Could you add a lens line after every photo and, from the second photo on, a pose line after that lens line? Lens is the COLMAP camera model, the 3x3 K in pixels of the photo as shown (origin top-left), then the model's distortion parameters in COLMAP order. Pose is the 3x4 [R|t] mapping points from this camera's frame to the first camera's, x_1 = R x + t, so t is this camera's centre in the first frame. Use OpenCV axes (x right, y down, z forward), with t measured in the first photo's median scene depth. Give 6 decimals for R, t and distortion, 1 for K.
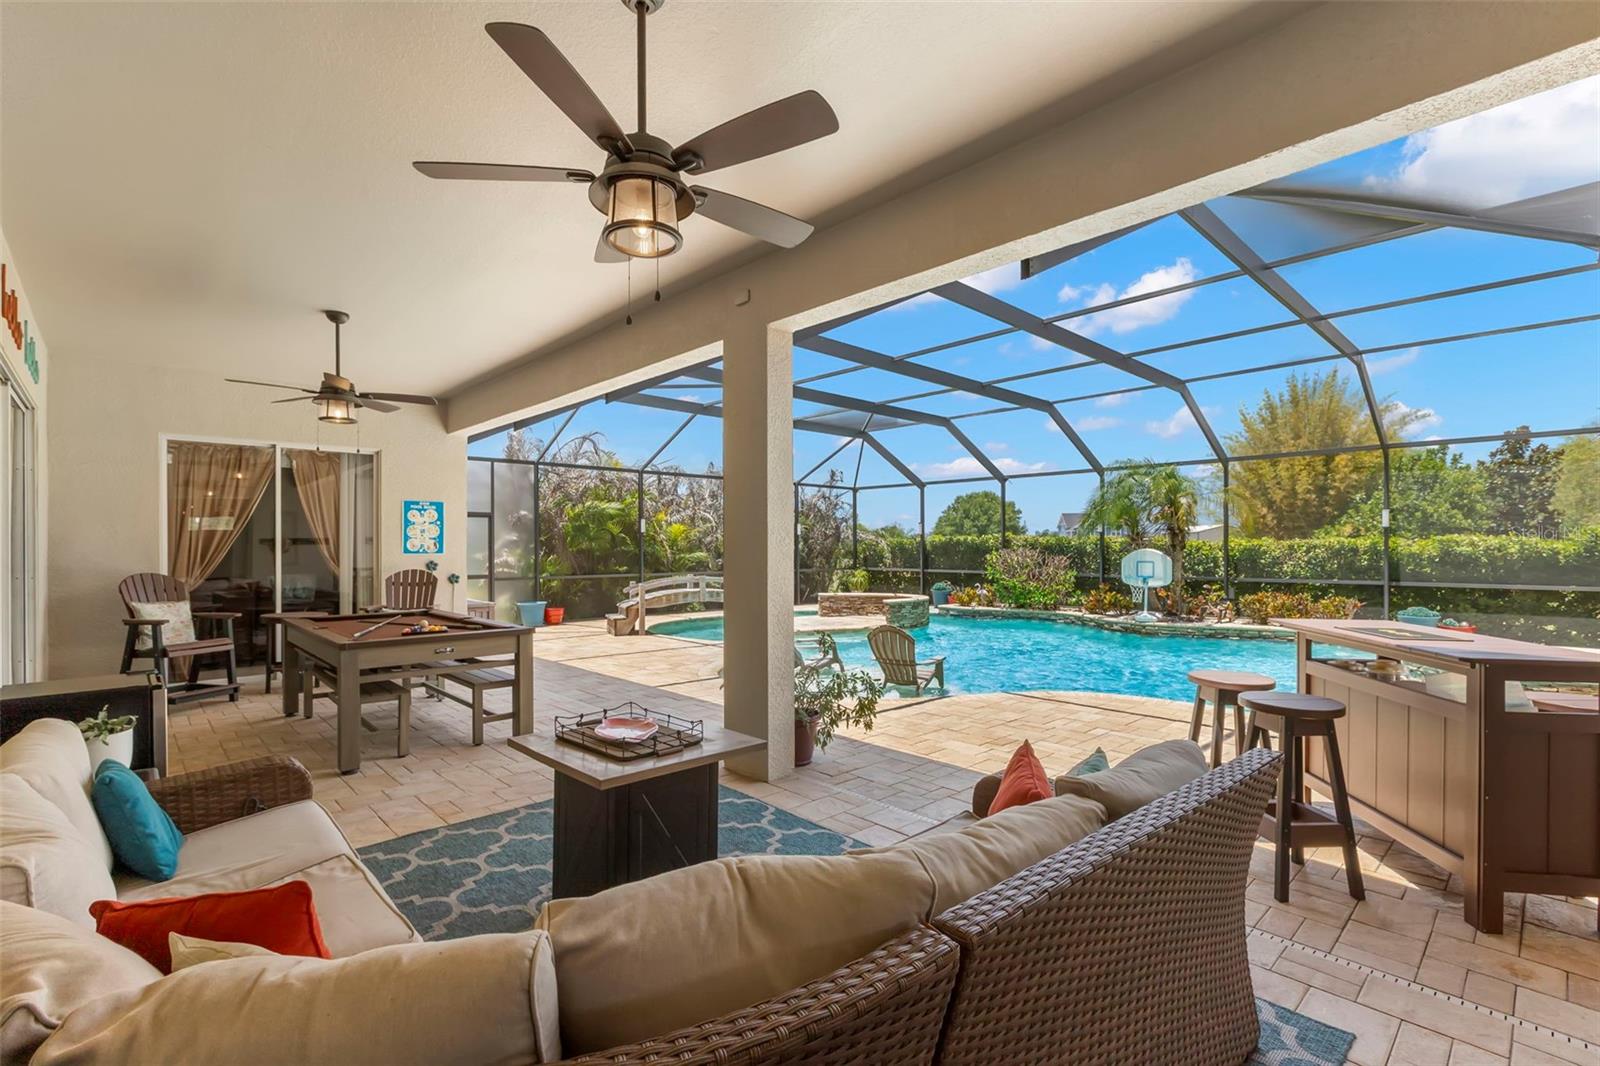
lens RADIAL K [[721.6, 0, 795.8], [0, 721.6, 551.1], [0, 0, 1]] dist [0.002035, 0.000199]
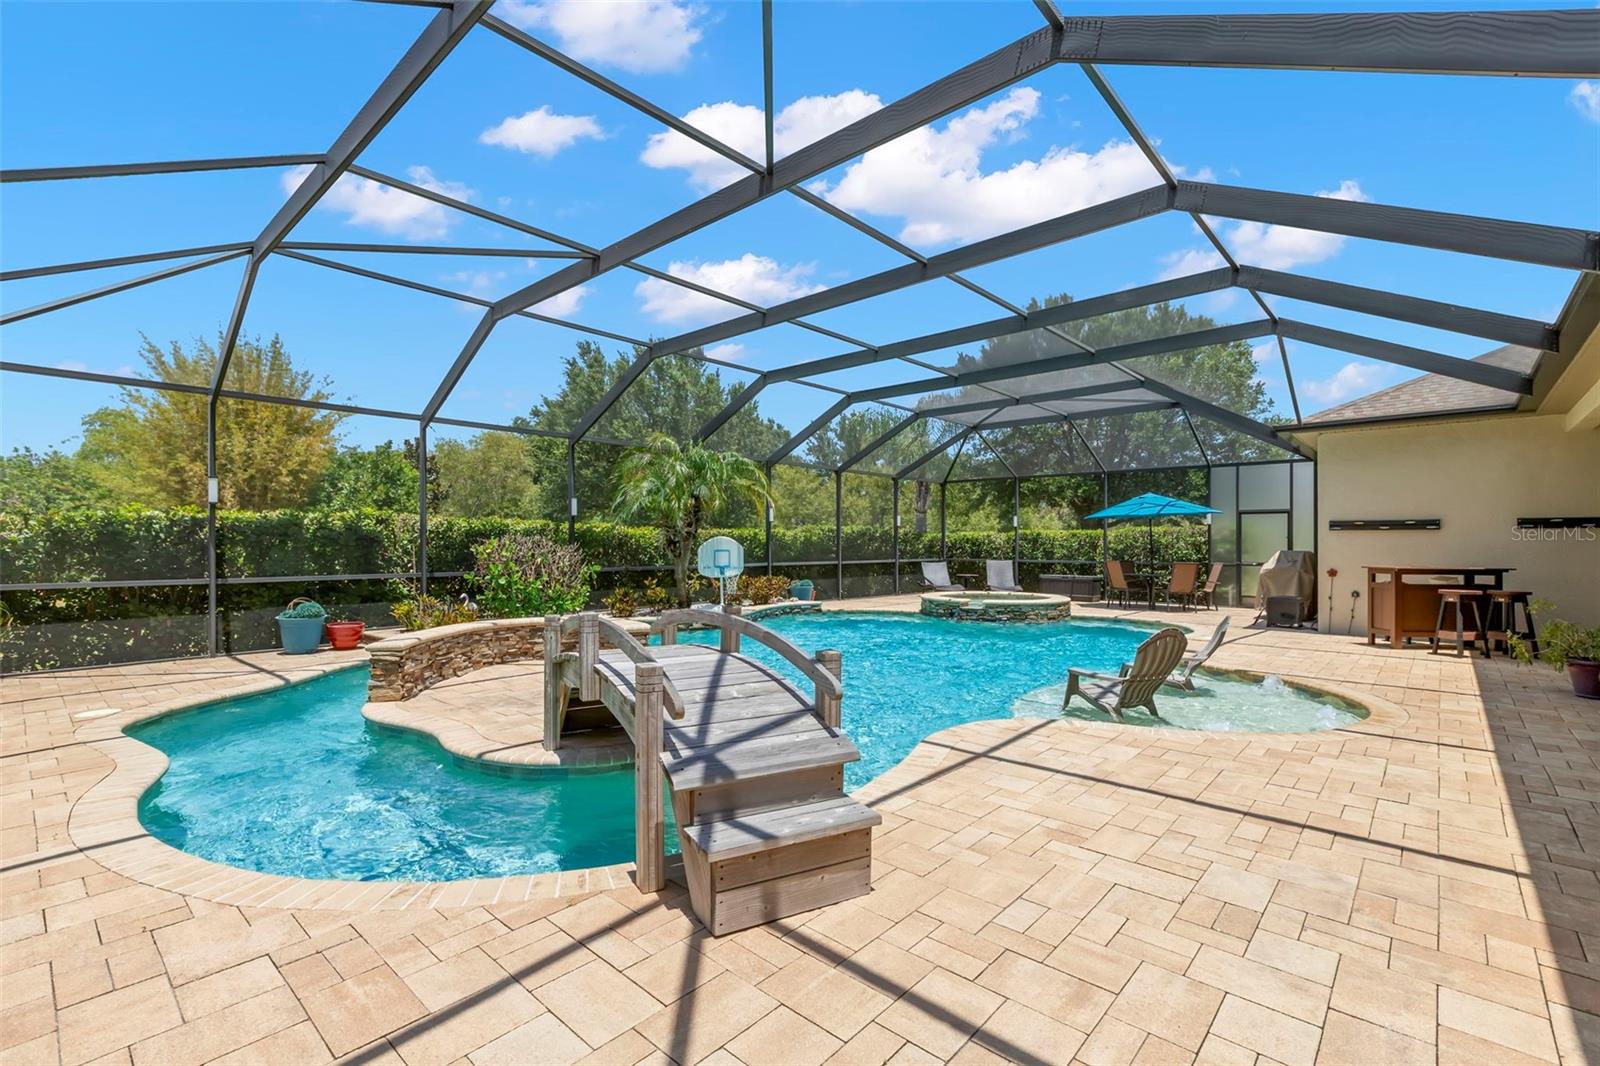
lens RADIAL K [[713.2, 0, 795.6], [0, 713.2, 535.9], [0, 0, 1]] dist [0.000585, -0.000107]
pose [[-0.078622, 0.010779, 0.996846, -0.452154], [0.003431, 0.999939, -0.010542, 0.005913], [-0.996899, 0.002591, -0.078654, 0.986911]]
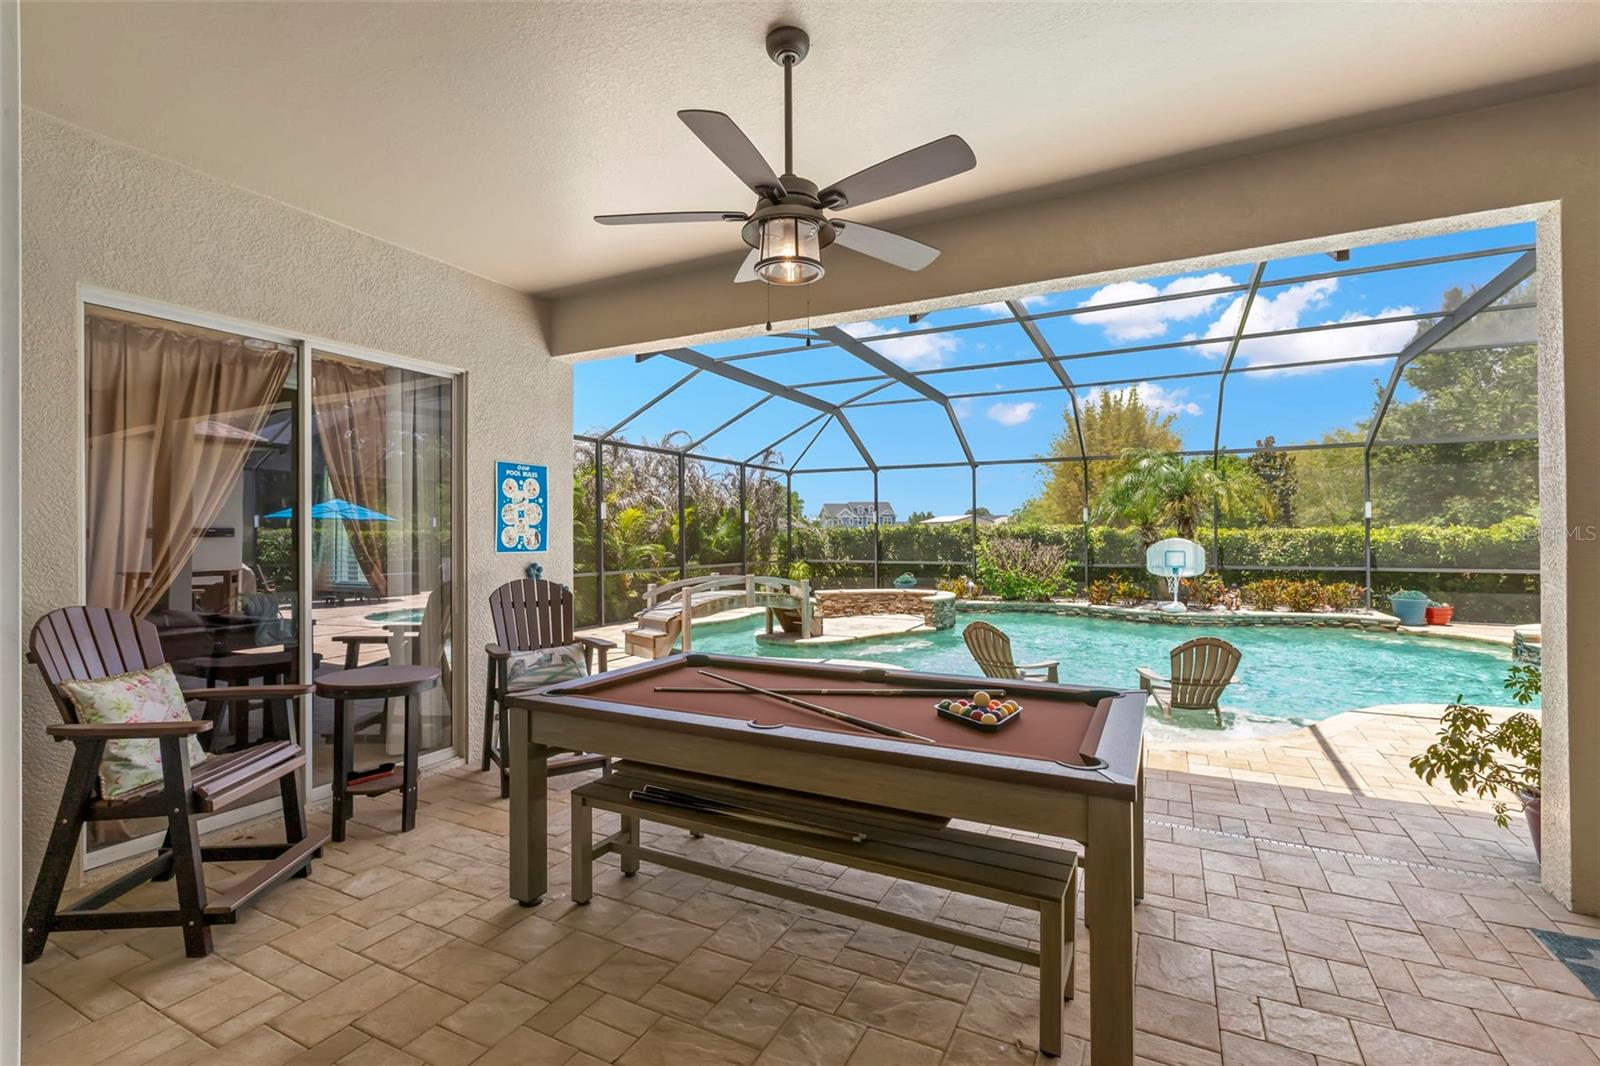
lens RADIAL K [[717.6, 0, 796.3], [0, 717.6, 537.8], [0, 0, 1]] dist [0.001216, 0.000194]
pose [[0.942340, -0.002814, 0.334644, -0.340456], [0.003661, 0.999991, -0.001900, -0.004012], [-0.334636, 0.003016, 0.942343, 0.246411]]
